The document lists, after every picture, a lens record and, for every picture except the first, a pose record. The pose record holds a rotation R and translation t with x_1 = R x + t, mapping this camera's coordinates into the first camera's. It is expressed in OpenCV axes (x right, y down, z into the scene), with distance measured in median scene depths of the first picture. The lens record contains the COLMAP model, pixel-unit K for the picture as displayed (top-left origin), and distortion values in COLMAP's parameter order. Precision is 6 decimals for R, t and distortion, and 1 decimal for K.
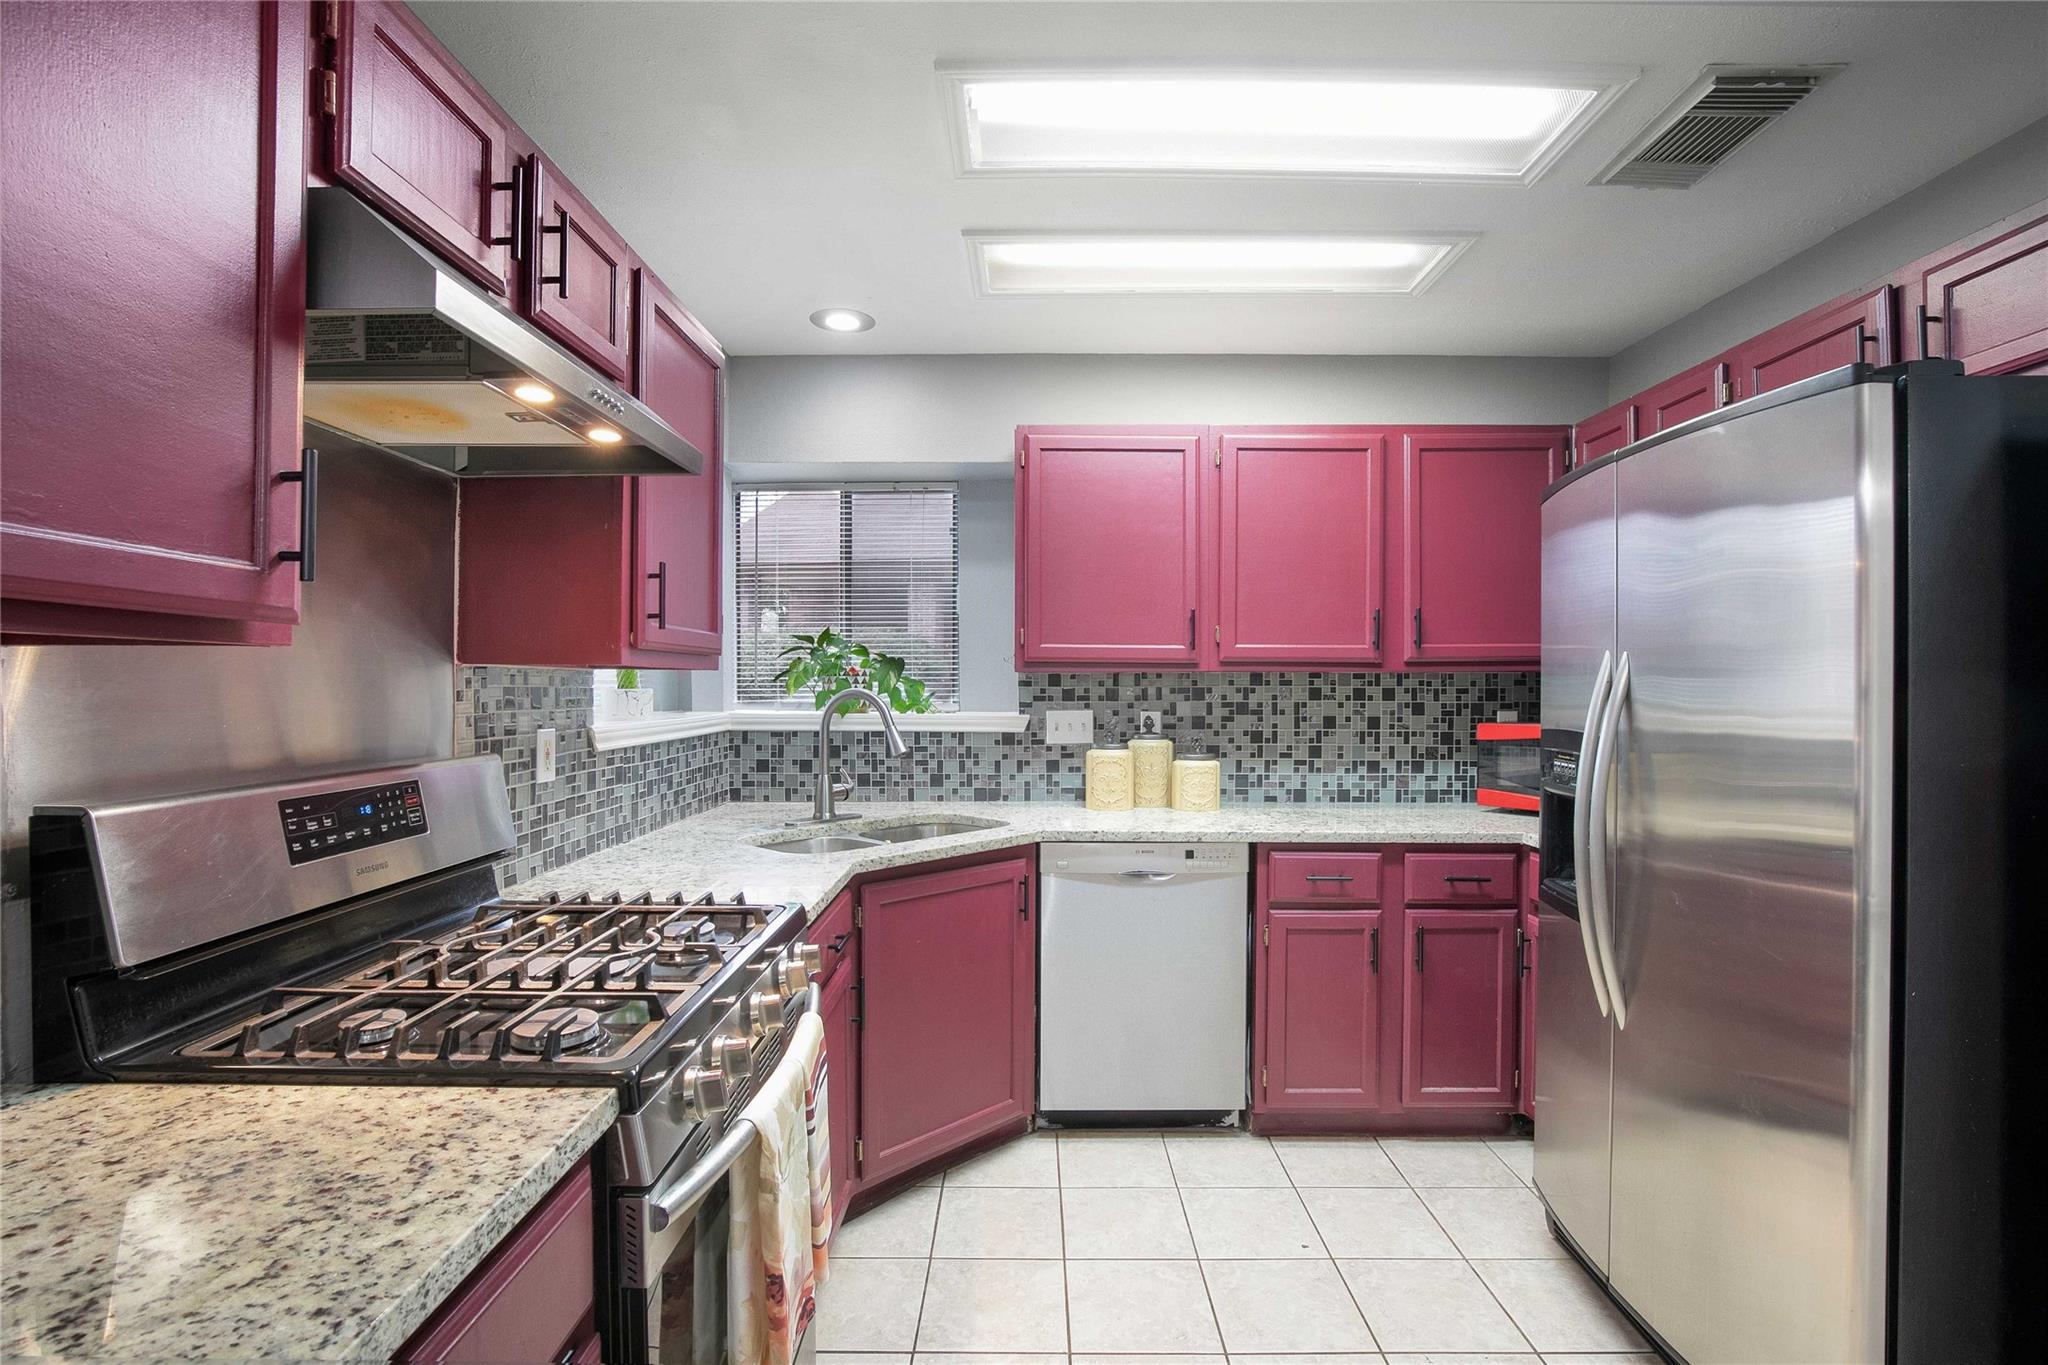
lens RADIAL K [[947.0, 0, 1027.1], [0, 947.0, 687.2], [0, 0, 1]] dist [-0.020931, 0.000258]
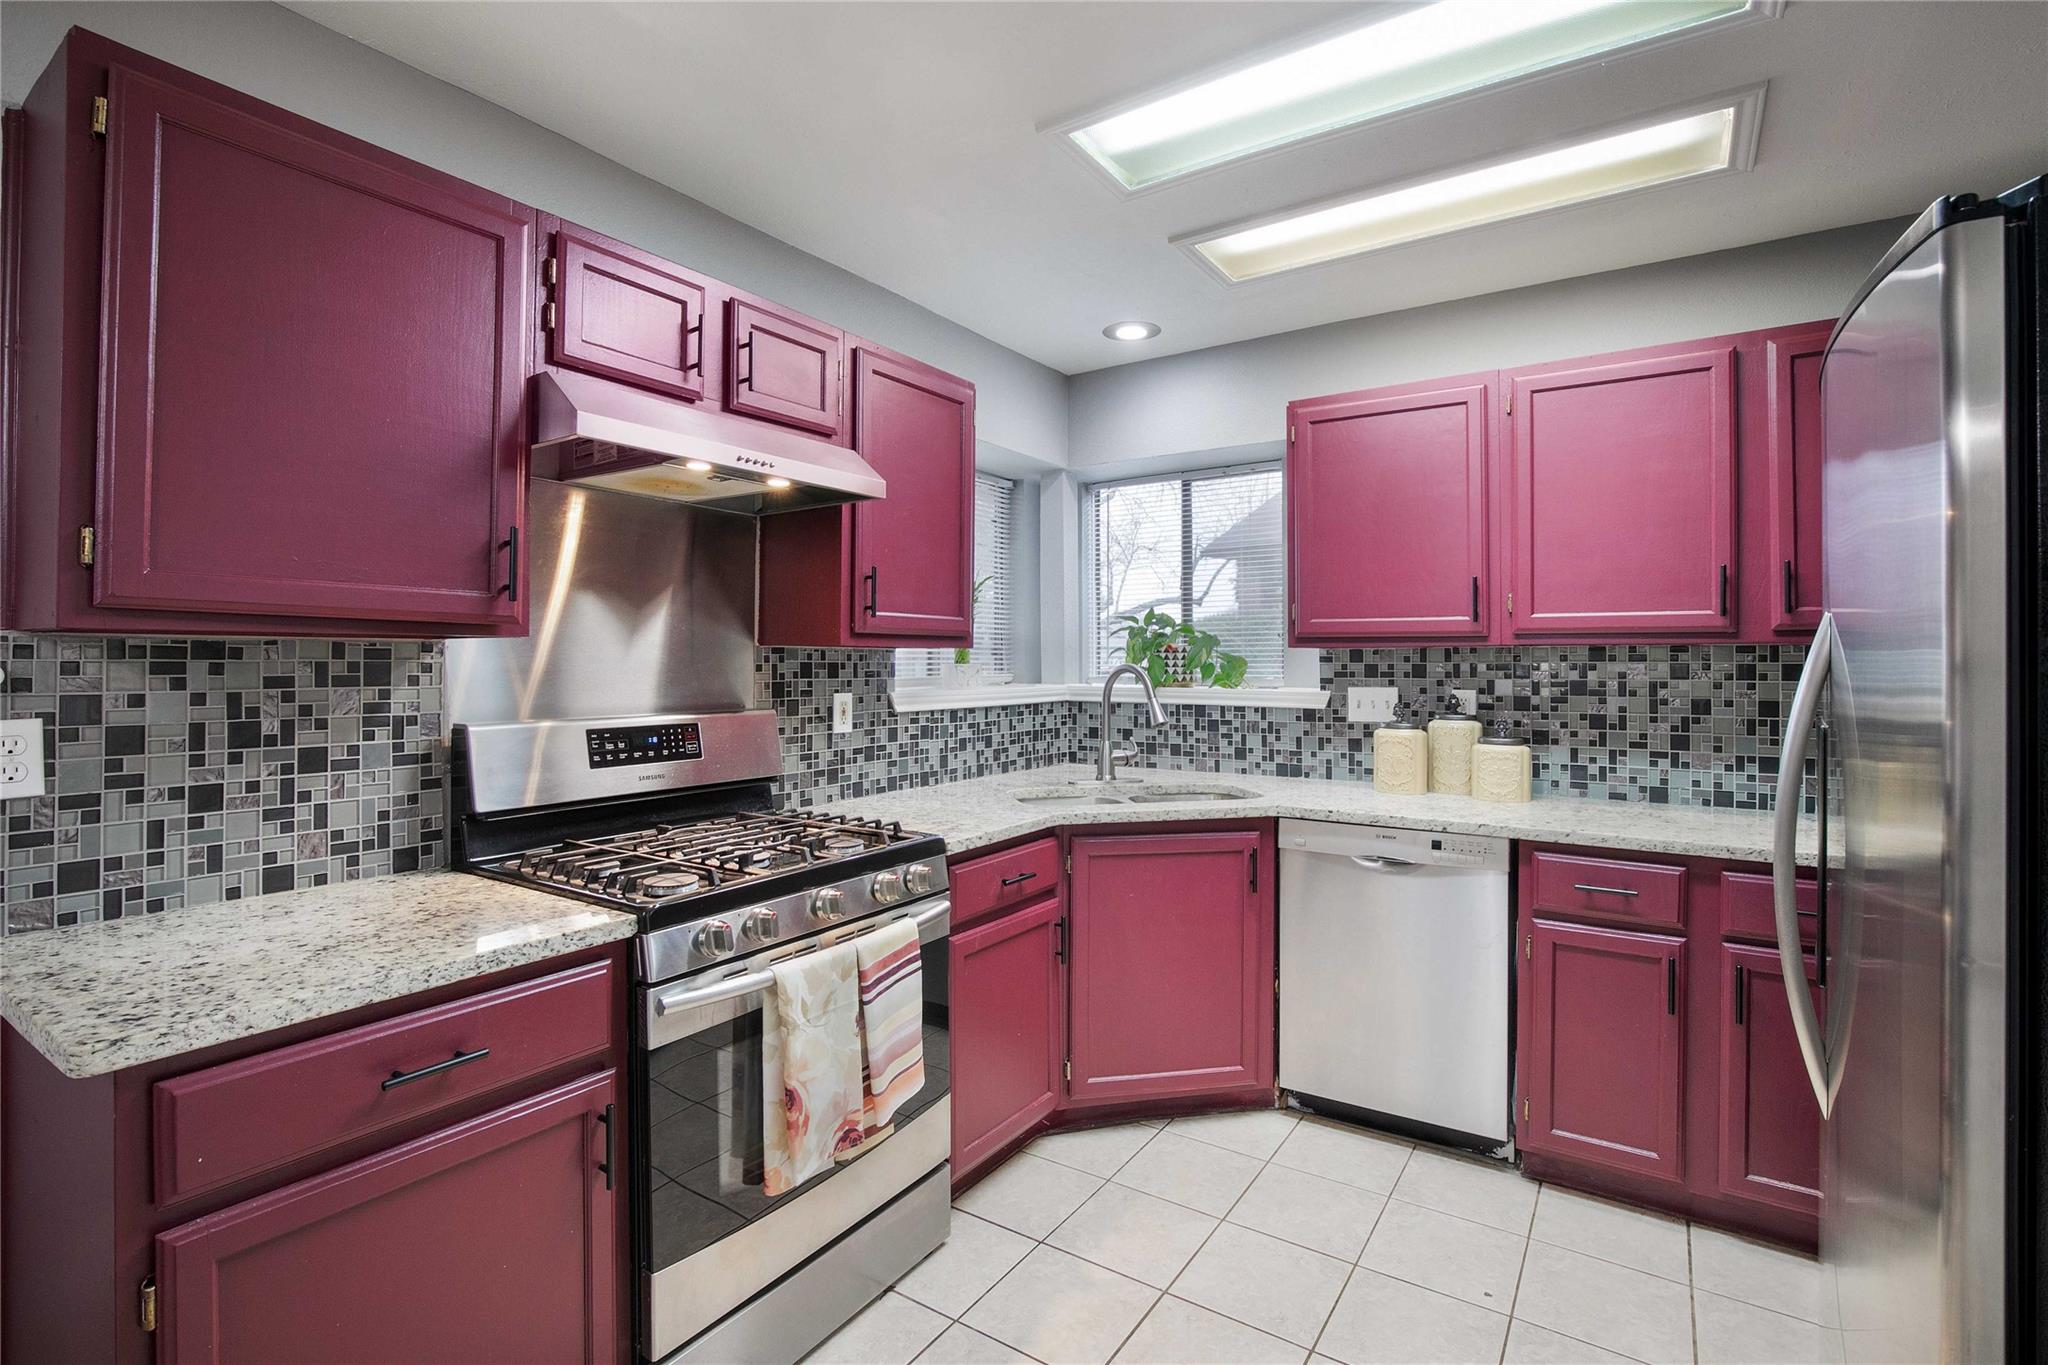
lens RADIAL K [[949.9, 0, 1023.1], [0, 949.9, 650.2], [0, 0, 1]] dist [-0.019121, 0.001301]
pose [[0.835646, -0.006331, -0.549231, 0.306113], [-0.001696, 0.999899, -0.014107, 0.001322], [0.549265, 0.012720, 0.835551, 0.008753]]
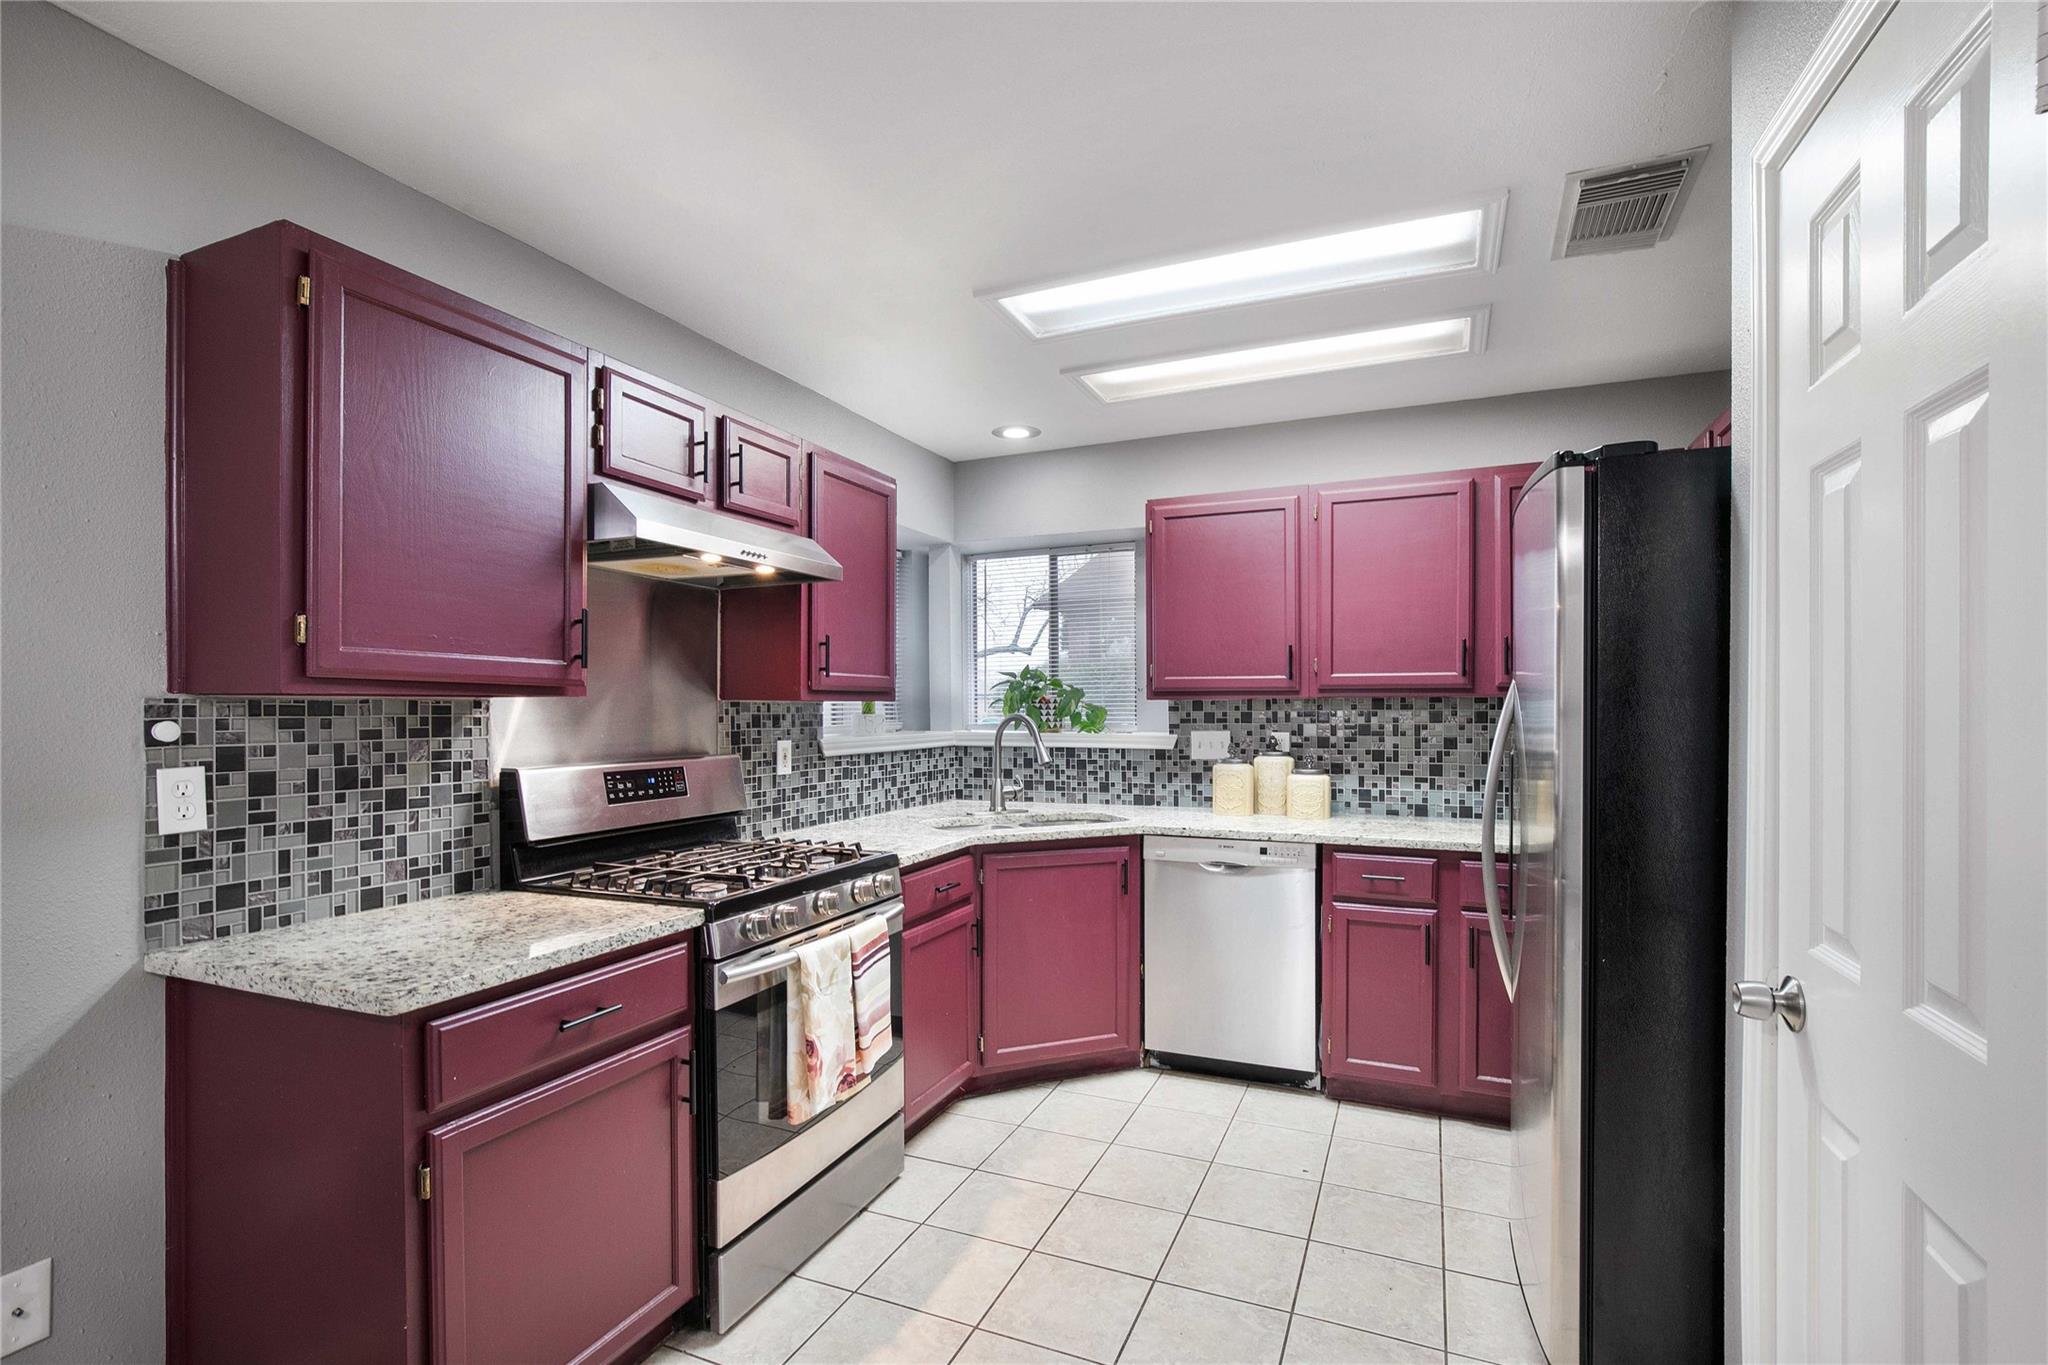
lens RADIAL K [[941.4, 0, 1016.2], [0, 941.4, 710.6], [0, 0, 1]] dist [-0.005508, -0.000089]
pose [[0.919397, -0.004388, -0.393307, 0.316229], [0.004404, 0.999990, -0.000861, -0.001361], [0.393307, -0.000940, 0.919407, -0.196996]]
